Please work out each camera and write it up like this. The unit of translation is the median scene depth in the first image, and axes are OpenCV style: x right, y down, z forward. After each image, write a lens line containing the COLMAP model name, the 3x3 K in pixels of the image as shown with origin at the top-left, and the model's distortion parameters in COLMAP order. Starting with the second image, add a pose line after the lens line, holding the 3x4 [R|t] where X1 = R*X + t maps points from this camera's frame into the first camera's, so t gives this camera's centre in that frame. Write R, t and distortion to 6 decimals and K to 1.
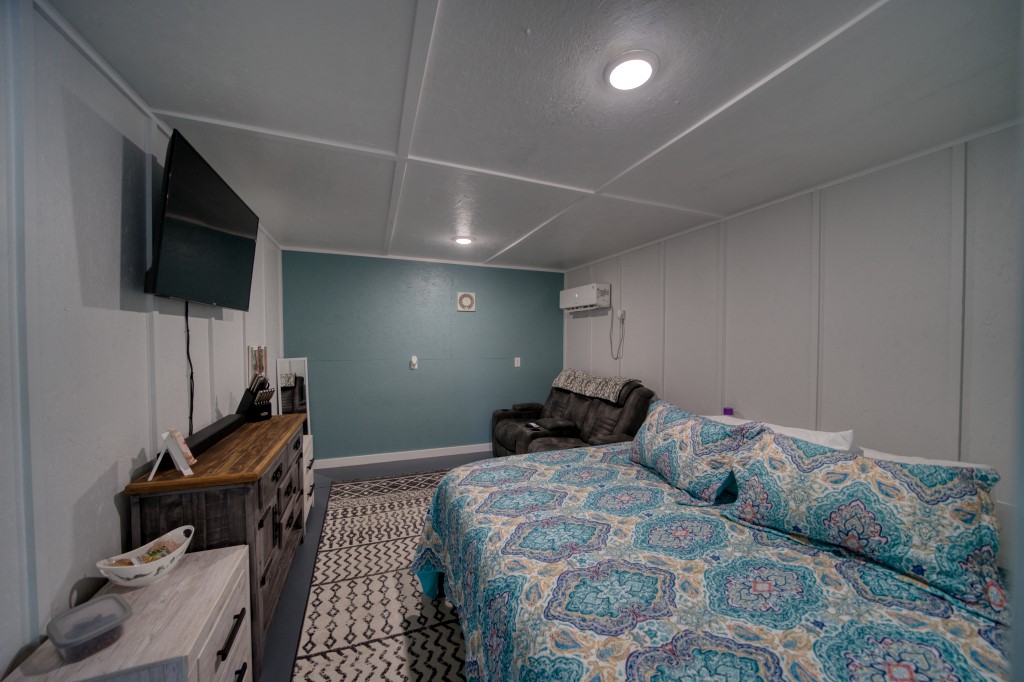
lens RADIAL K [[355.2, 0, 509.6], [0, 355.2, 344.7], [0, 0, 1]] dist [-0.021259, 0.000250]
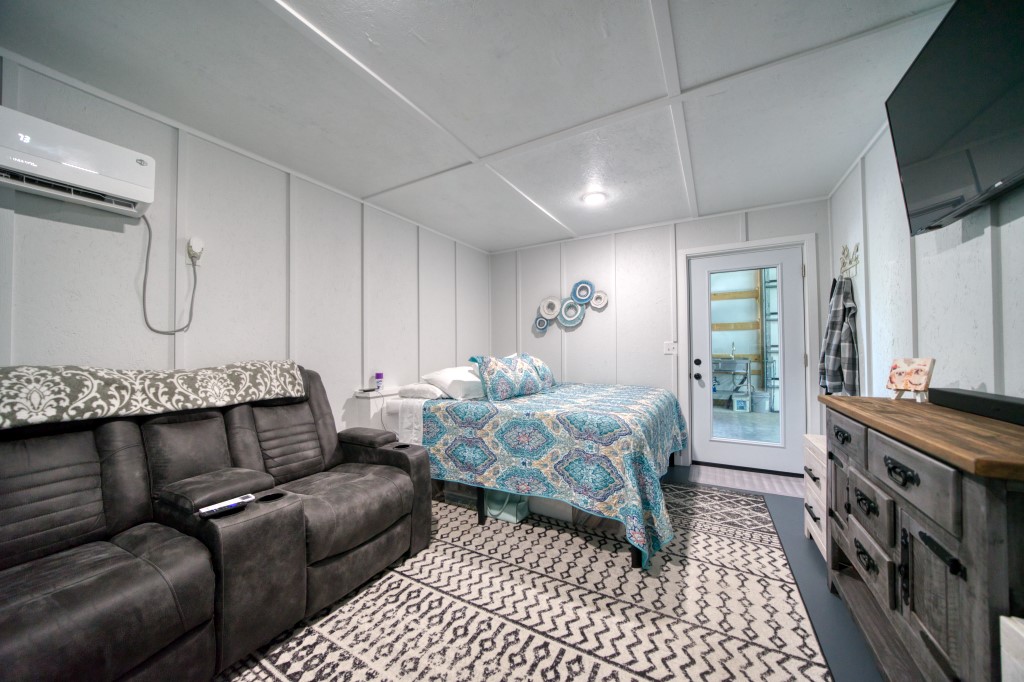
lens RADIAL K [[355.2, 0, 509.6], [0, 355.2, 344.7], [0, 0, 1]] dist [-0.021259, 0.000250]
pose [[-0.623408, 0.012030, 0.781804, -0.719842], [0.018278, 0.999833, -0.000811, 0.130650], [-0.781683, 0.013784, -0.623523, 1.849471]]
